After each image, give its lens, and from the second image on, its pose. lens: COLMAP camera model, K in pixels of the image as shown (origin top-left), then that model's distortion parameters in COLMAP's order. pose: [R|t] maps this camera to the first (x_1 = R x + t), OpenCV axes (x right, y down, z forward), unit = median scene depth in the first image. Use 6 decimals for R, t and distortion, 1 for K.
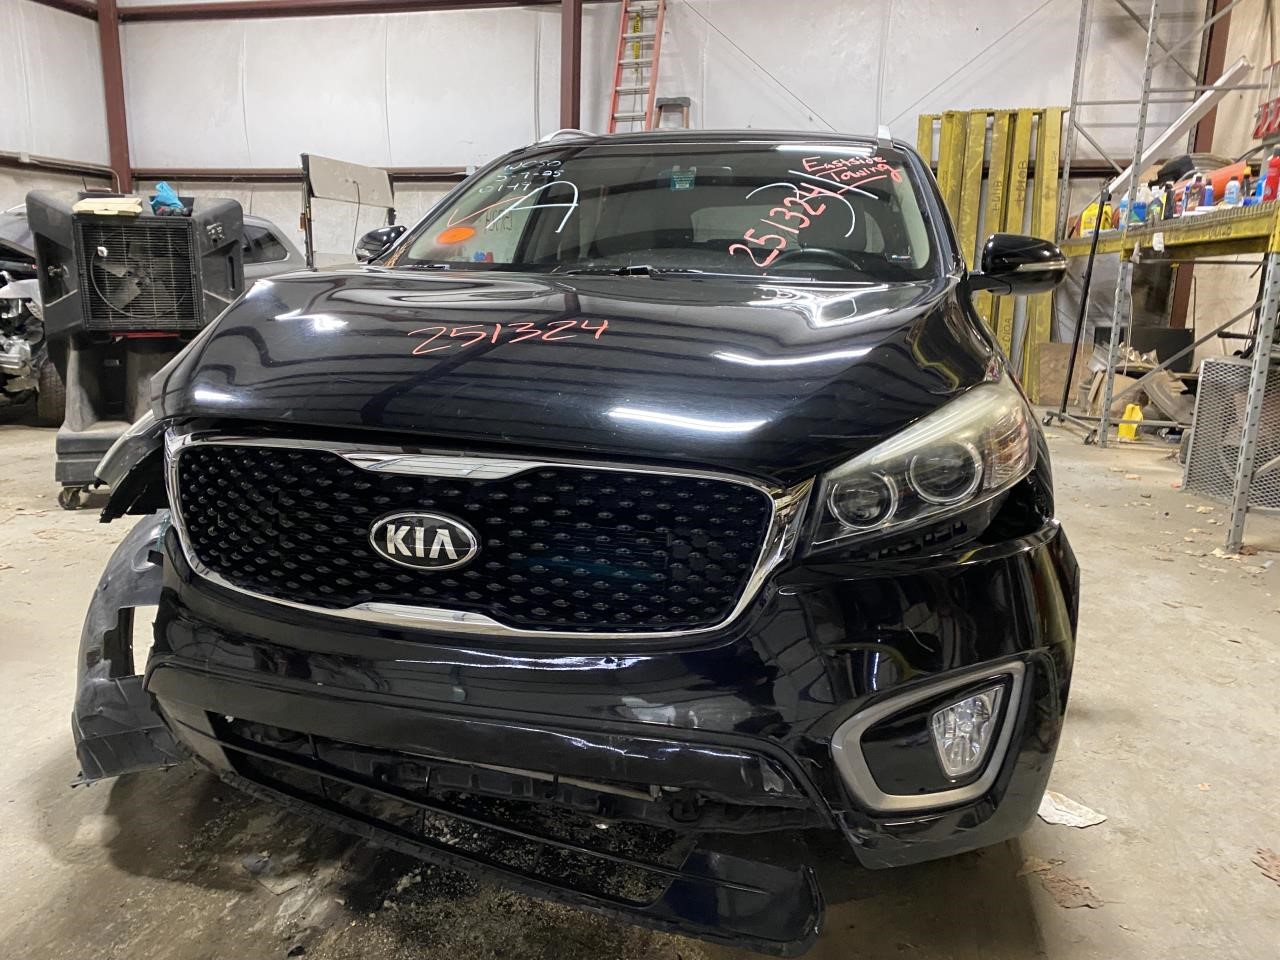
lens RADIAL K [[975.4, 0, 640.0], [0, 975.4, 480.0], [0, 0, 1]] dist [0.006667, -0.004535]
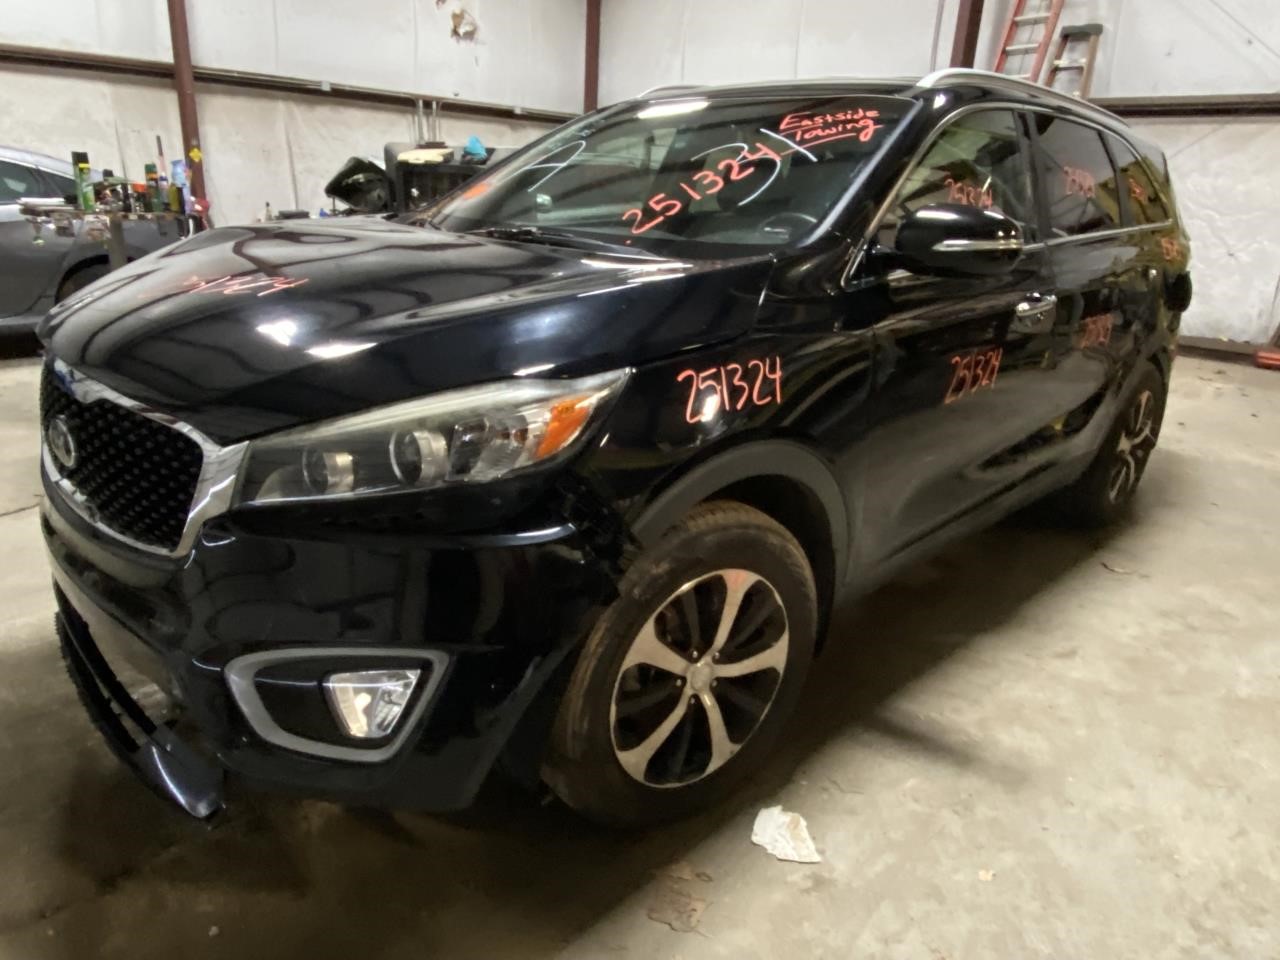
lens RADIAL K [[882.8, 0, 634.8], [0, 882.8, 500.4], [0, 0, 1]] dist [-0.001659, -0.005024]
pose [[0.866473, 0.181510, -0.465058, 0.550665], [-0.128058, 0.981203, 0.144367, -0.074552], [0.482521, -0.065535, 0.873429, 0.174477]]
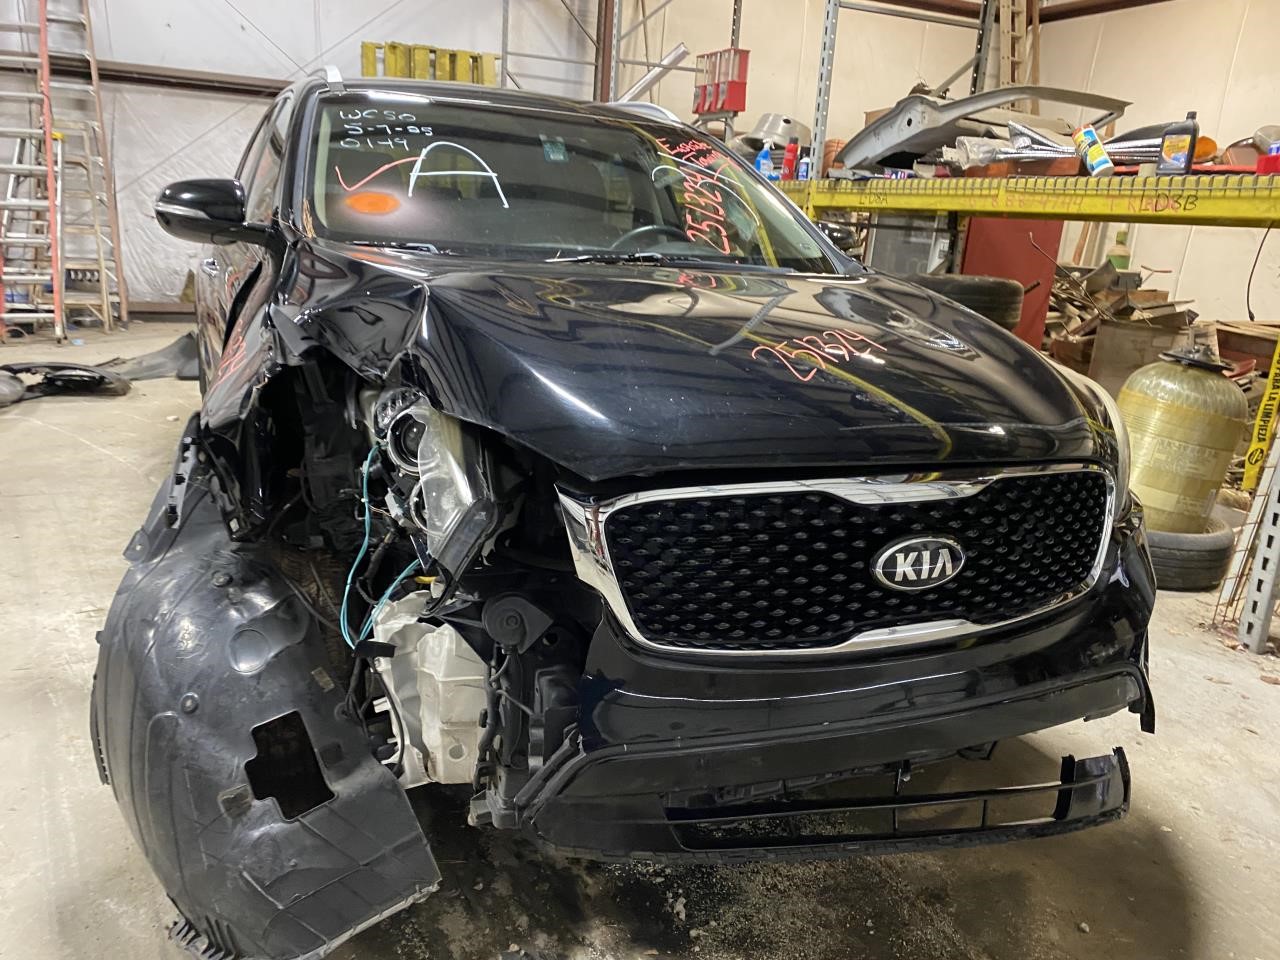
lens RADIAL K [[975.4, 0, 640.0], [0, 975.4, 480.0], [0, 0, 1]] dist [0.006667, -0.004535]
pose [[0.778369, -0.131506, 0.613879, -0.587498], [0.081983, 0.990734, 0.108286, -0.089065], [-0.622431, -0.033959, 0.781938, 0.196080]]
